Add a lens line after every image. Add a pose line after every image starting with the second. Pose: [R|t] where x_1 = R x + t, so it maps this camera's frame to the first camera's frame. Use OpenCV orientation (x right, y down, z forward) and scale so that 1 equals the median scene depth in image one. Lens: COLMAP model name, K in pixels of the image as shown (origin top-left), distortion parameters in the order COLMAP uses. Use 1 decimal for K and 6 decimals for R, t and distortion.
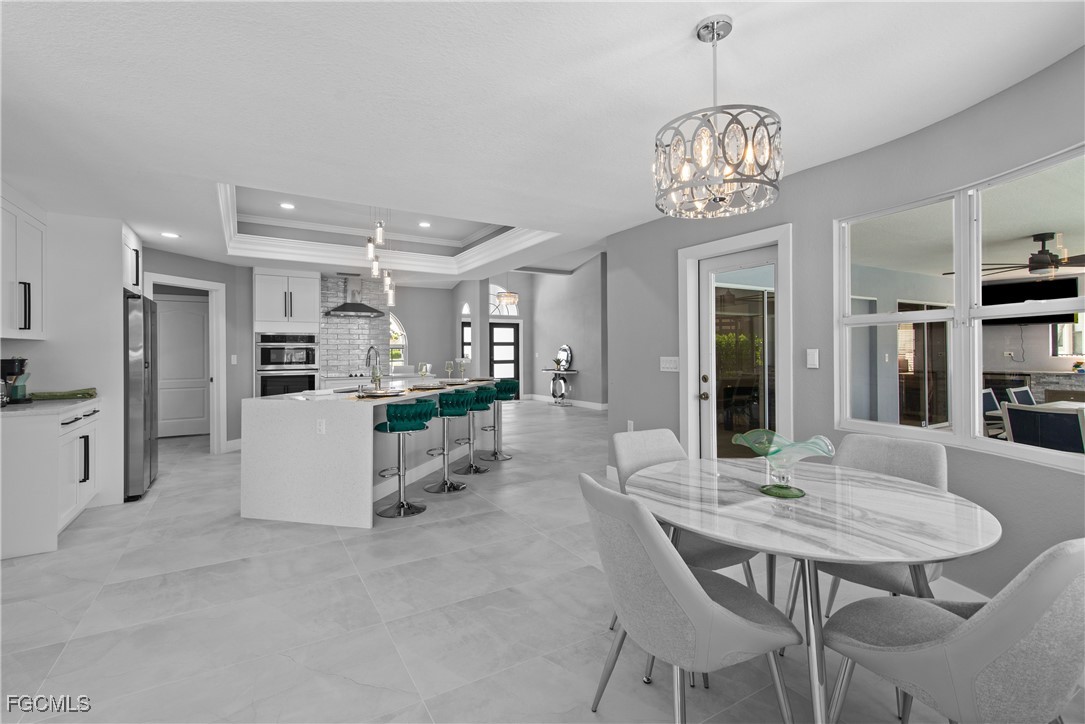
lens RADIAL K [[485.8, 0, 542.5], [0, 485.8, 349.1], [0, 0, 1]] dist [0.009925, -0.000577]
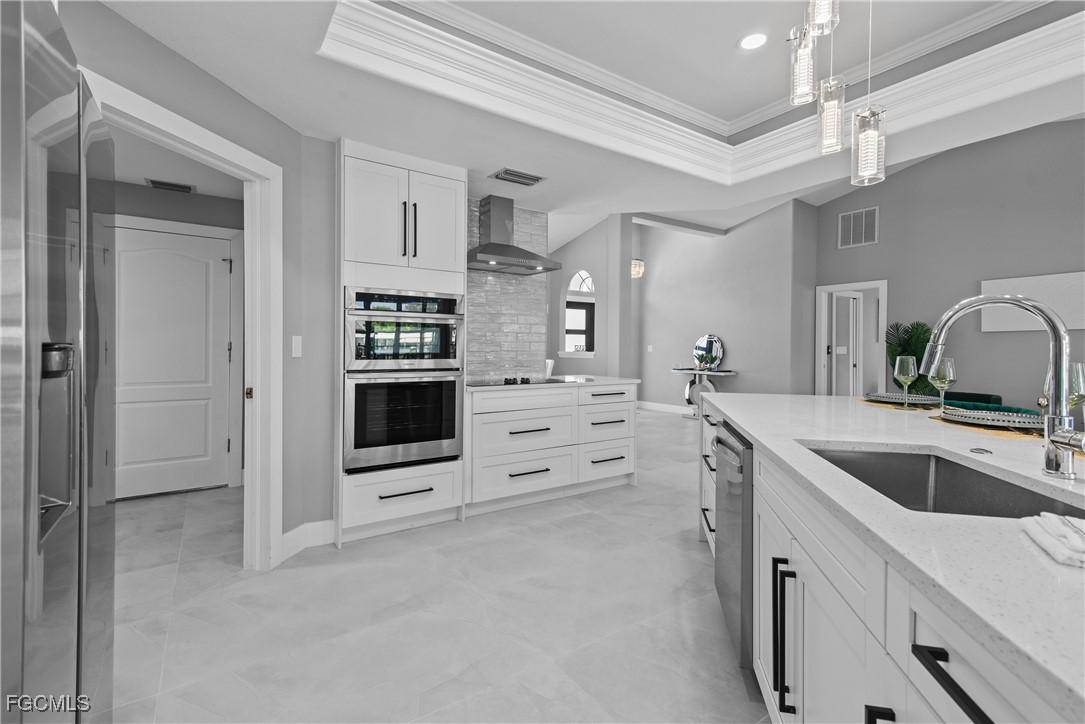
lens RADIAL K [[485.8, 0, 542.5], [0, 485.8, 349.1], [0, 0, 1]] dist [0.009925, -0.000577]
pose [[0.998512, 0.021098, 0.050292, -0.406550], [-0.021968, 0.999617, 0.016808, 0.011393], [-0.049918, -0.017888, 0.998593, 0.515548]]
